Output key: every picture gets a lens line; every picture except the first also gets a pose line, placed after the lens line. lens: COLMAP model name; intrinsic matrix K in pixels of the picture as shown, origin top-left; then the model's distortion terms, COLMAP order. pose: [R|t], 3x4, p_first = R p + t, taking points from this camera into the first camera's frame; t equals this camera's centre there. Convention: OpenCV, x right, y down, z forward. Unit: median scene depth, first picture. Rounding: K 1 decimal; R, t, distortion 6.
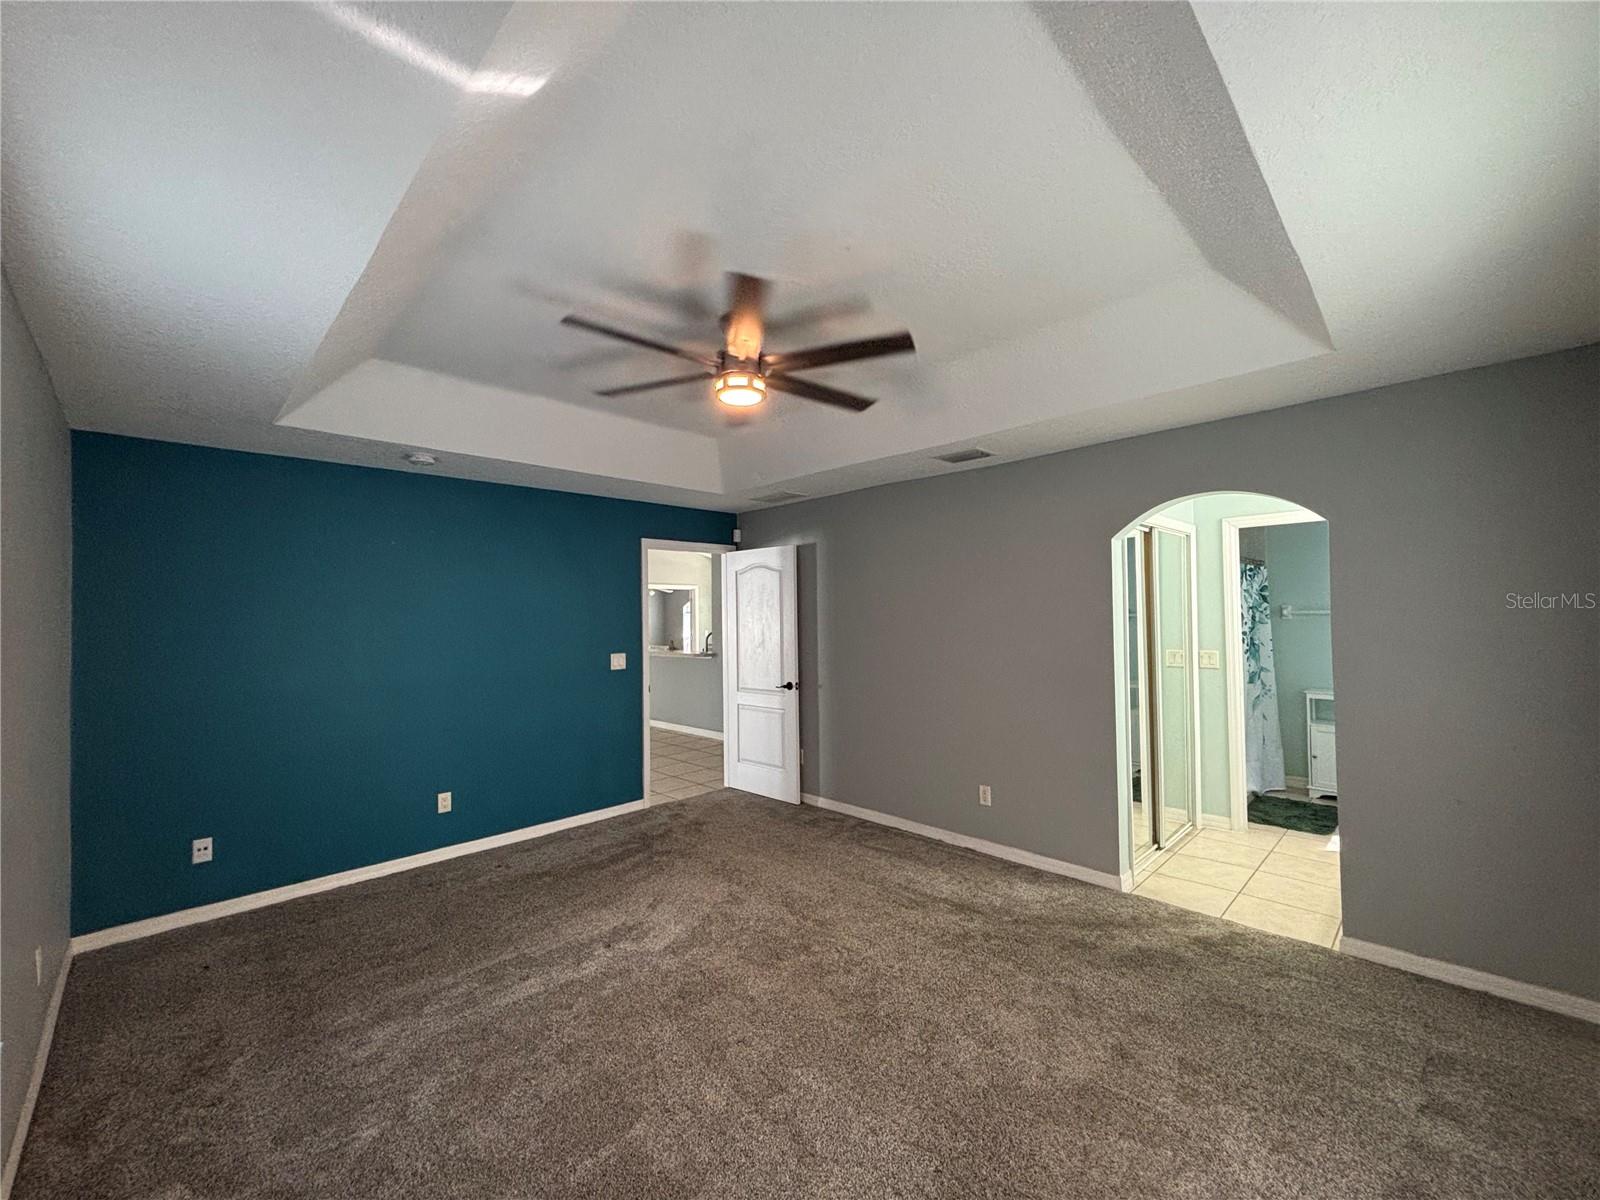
lens RADIAL K [[645.8, 0, 800.0], [0, 645.8, 600.0], [0, 0, 1]] dist [0.002198, -0.000229]
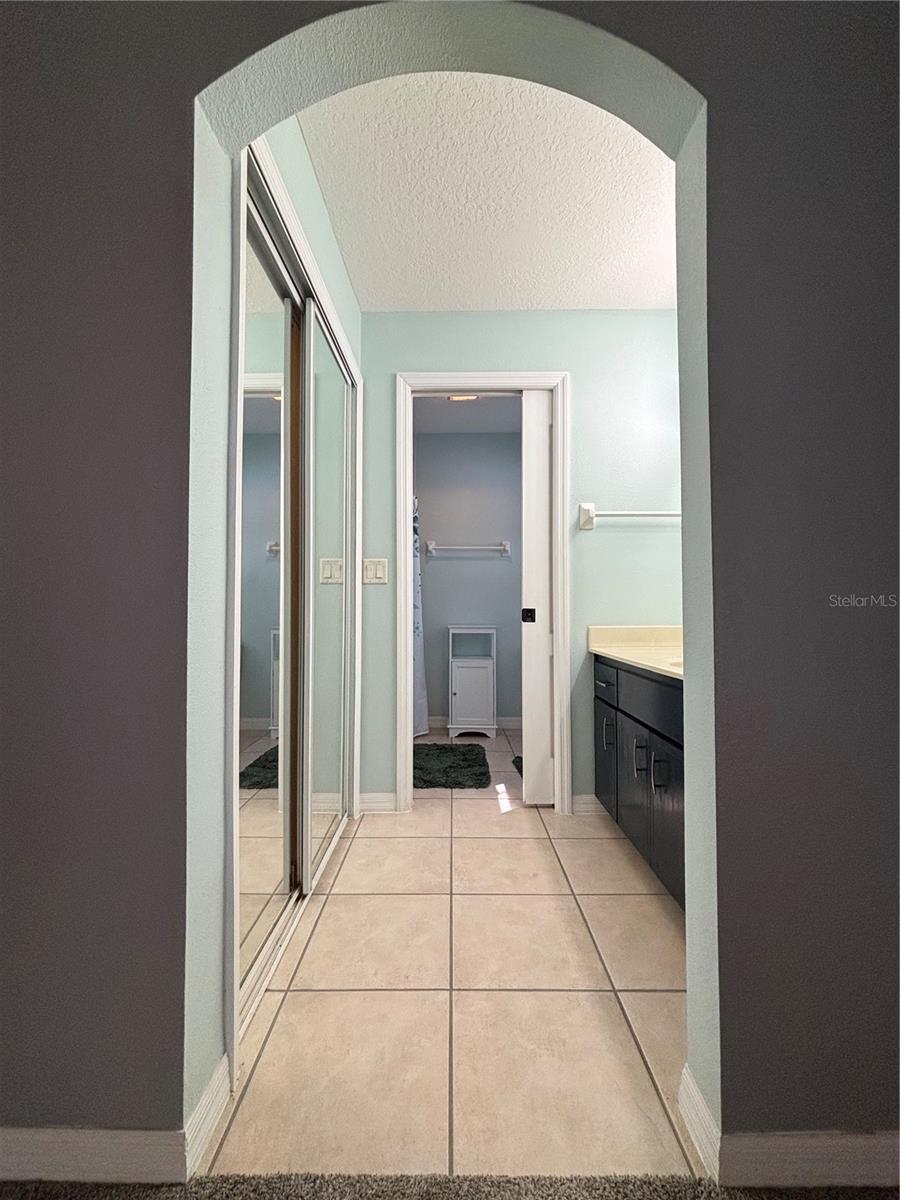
lens RADIAL K [[484.4, 0, 450.0], [0, 484.4, 600.0], [0, 0, 1]] dist [0.002198, -0.000229]
pose [[0.703862, 0.026810, 0.709830, 0.324370], [-0.026991, 0.999575, -0.010990, 0.129817], [-0.709823, -0.011424, 0.704287, 0.584239]]
